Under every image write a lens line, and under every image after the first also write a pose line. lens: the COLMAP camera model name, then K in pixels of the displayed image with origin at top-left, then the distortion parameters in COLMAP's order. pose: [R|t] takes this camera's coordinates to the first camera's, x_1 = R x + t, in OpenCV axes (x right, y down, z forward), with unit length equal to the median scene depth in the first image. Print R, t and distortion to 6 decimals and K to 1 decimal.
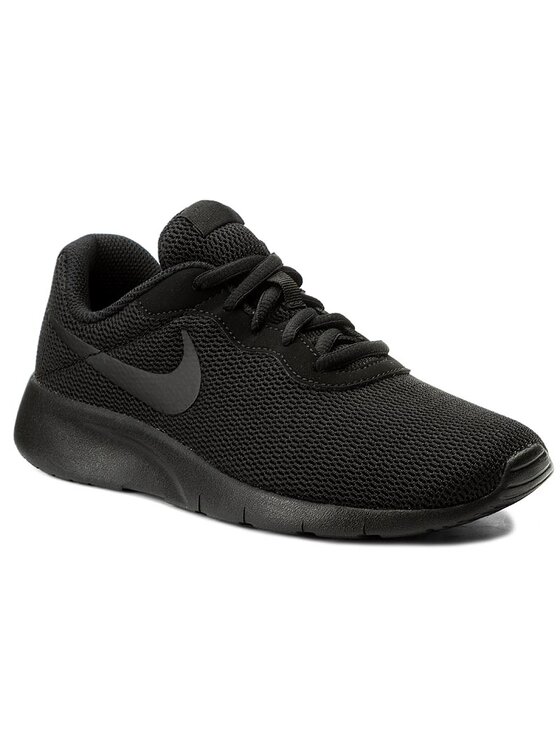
lens RADIAL K [[3542.3, 0, 279.5], [0, 3542.3, 370.6], [0, 0, 1]] dist [-1.008204, 0.000000]
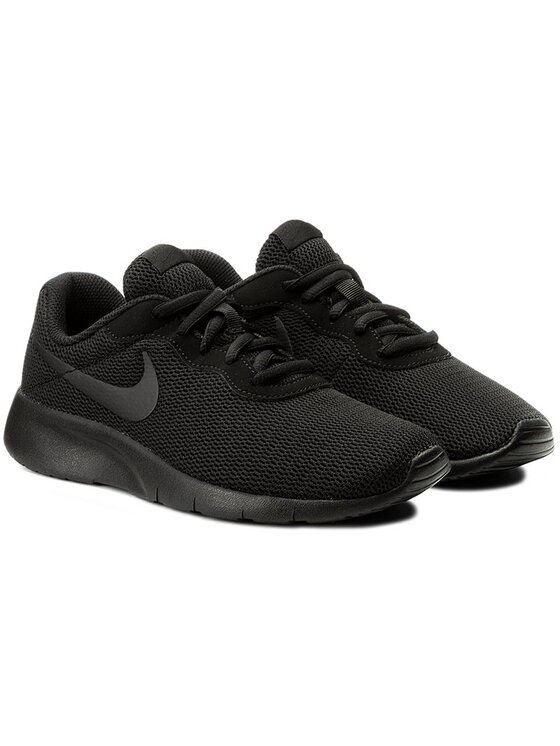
lens RADIAL K [[2262.6, 0, 280.4], [0, 2262.6, 375.0], [0, 0, 1]] dist [-0.446063, 0.000000]
pose [[0.999200, 0.000504, 0.039991, -0.011475], [-0.000199, 0.999971, -0.007629, 0.002519], [-0.039994, 0.007615, 0.999171, 0.227417]]
